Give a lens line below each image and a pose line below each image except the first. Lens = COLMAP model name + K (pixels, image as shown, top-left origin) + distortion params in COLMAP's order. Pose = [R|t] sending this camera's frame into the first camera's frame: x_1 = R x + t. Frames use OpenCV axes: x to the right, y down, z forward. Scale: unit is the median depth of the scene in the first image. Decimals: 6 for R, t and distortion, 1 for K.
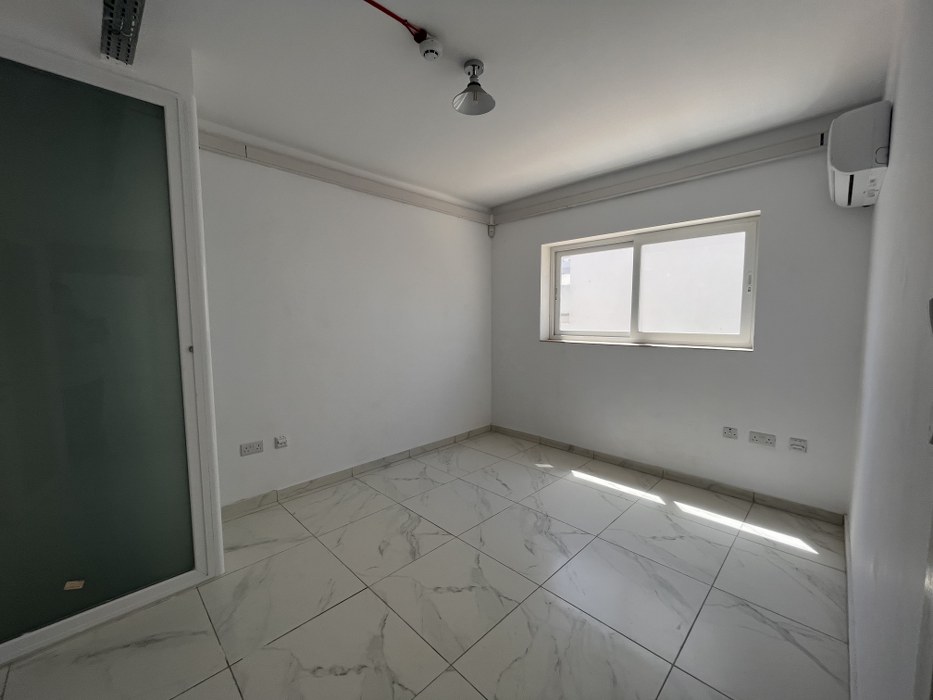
lens RADIAL K [[377.8, 0, 472.5], [0, 377.8, 354.8], [0, 0, 1]] dist [-0.003506, -0.000227]
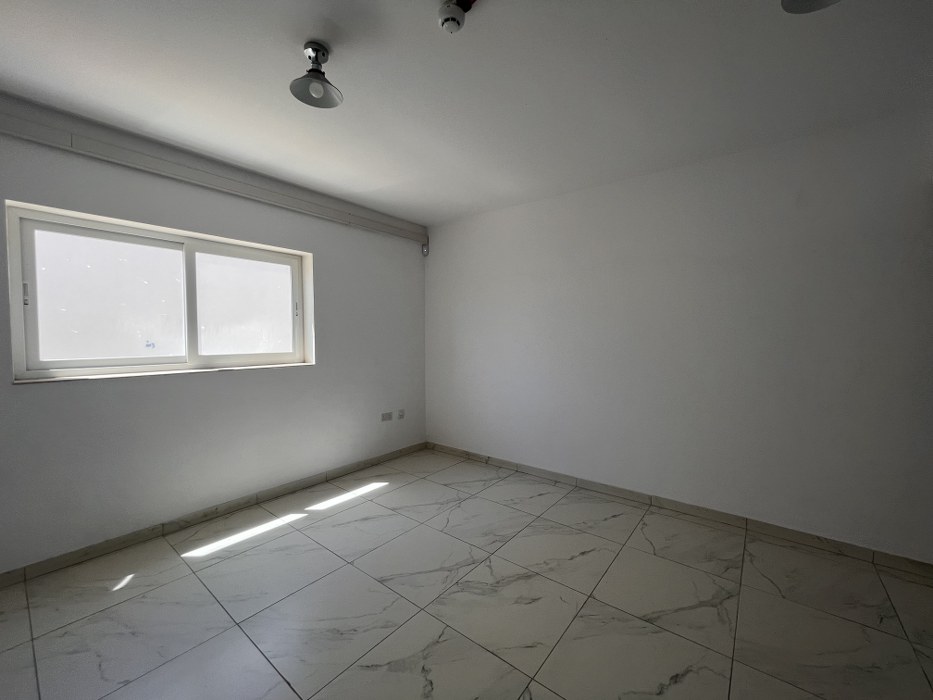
lens RADIAL K [[377.8, 0, 468.8], [0, 377.8, 356.1], [0, 0, 1]] dist [-0.003506, -0.000227]
pose [[-0.092378, -0.050530, 0.994441, -0.467244], [0.096665, 0.993539, 0.059464, -0.051840], [-0.991021, 0.101621, -0.086897, 0.503463]]
